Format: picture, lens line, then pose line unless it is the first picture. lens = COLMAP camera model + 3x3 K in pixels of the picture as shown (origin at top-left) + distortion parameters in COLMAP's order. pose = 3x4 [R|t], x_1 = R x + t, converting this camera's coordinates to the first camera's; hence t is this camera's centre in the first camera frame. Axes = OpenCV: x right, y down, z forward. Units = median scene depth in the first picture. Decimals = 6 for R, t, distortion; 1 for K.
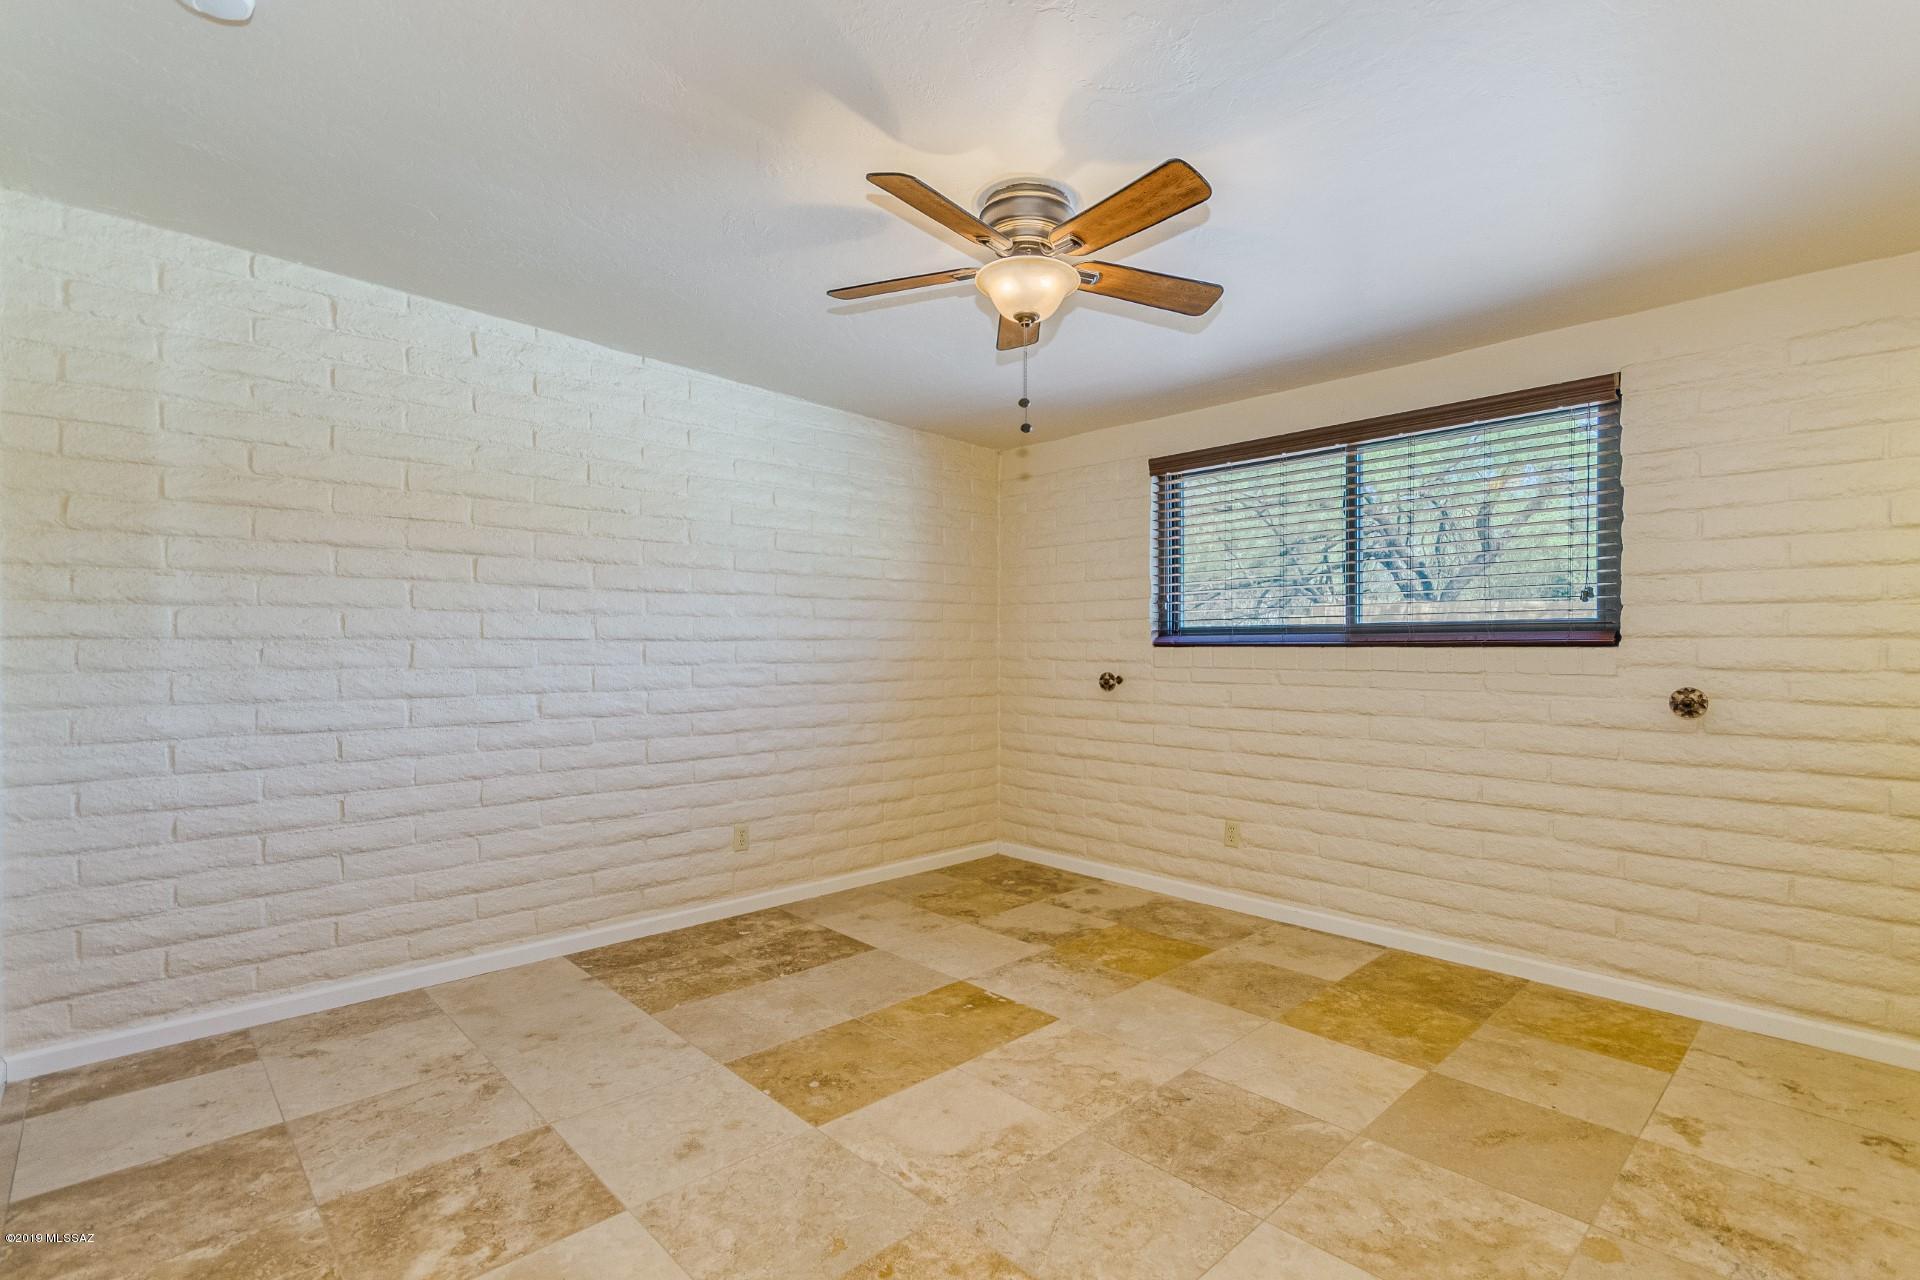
lens RADIAL K [[902.5, 0, 967.8], [0, 902.5, 647.7], [0, 0, 1]] dist [0.001058, 0.000067]
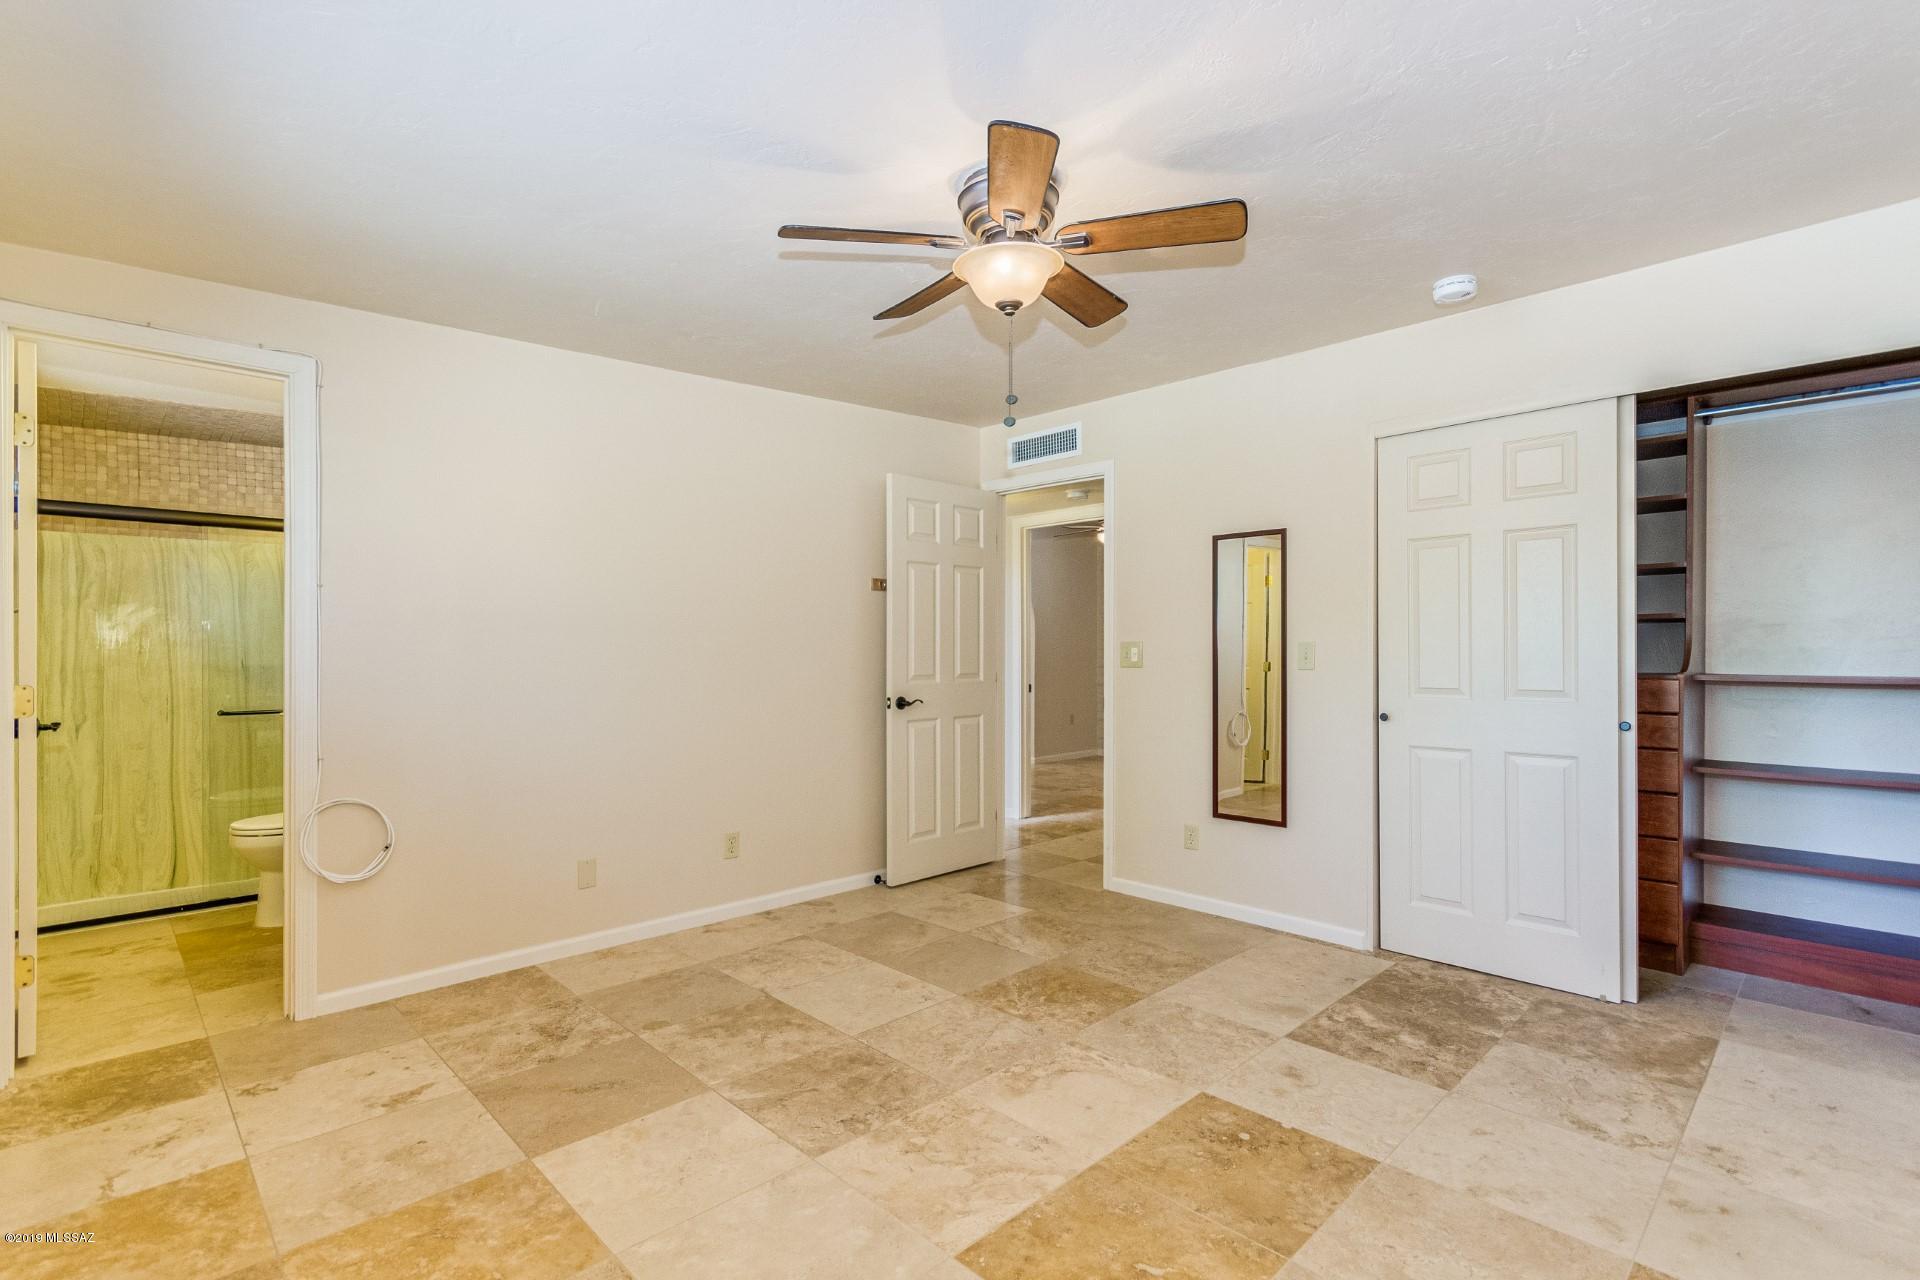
lens RADIAL K [[902.5, 0, 967.8], [0, 902.5, 647.7], [0, 0, 1]] dist [0.001058, 0.000067]
pose [[-0.999867, 0.002324, -0.016141, 0.133821], [0.002396, 0.999987, -0.004426, -0.001533], [0.016131, -0.004464, -0.999860, 2.118955]]
